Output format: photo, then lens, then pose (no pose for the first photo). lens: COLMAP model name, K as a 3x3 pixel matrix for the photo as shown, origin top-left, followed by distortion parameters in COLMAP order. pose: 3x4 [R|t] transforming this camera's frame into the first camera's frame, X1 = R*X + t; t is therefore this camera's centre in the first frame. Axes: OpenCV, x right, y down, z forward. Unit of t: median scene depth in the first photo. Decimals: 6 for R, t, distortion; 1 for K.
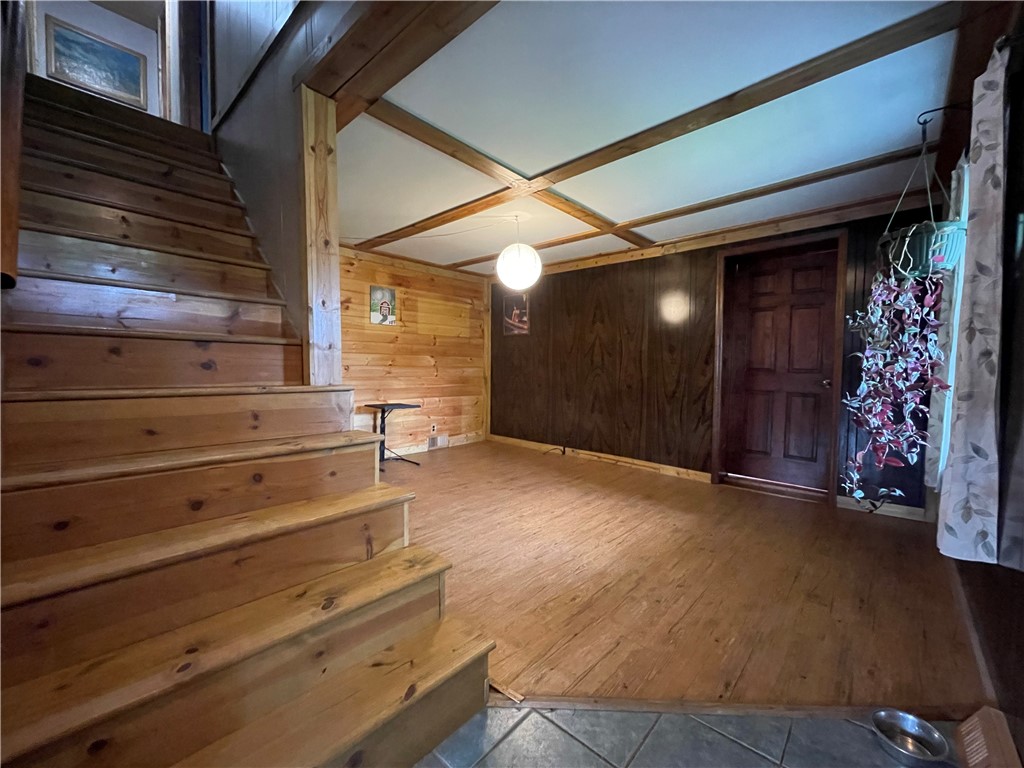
lens RADIAL K [[416.6, 0, 512.6], [0, 416.6, 384.4], [0, 0, 1]] dist [-0.003657, 0.001487]
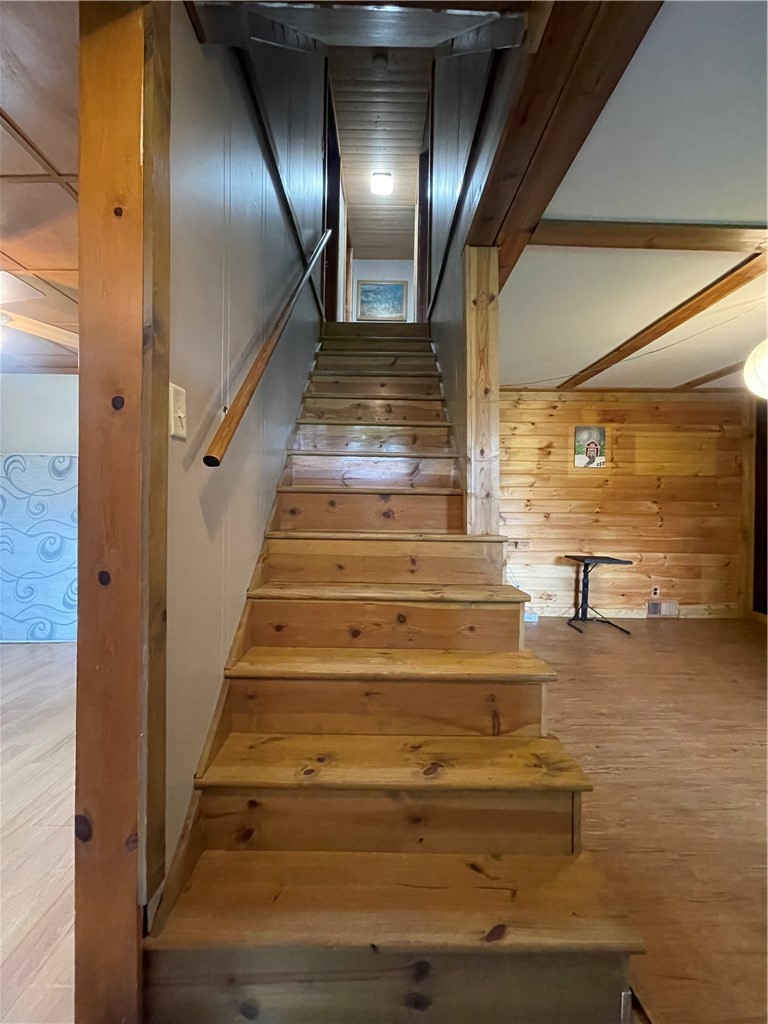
lens RADIAL K [[416.6, 0, 382.2], [0, 416.6, 509.9], [0, 0, 1]] dist [-0.003657, 0.001487]
pose [[0.676852, 0.000010, -0.736120, 0.112878], [-0.035653, 0.998827, -0.032768, -0.016700], [0.735256, 0.048424, 0.676058, 0.160669]]
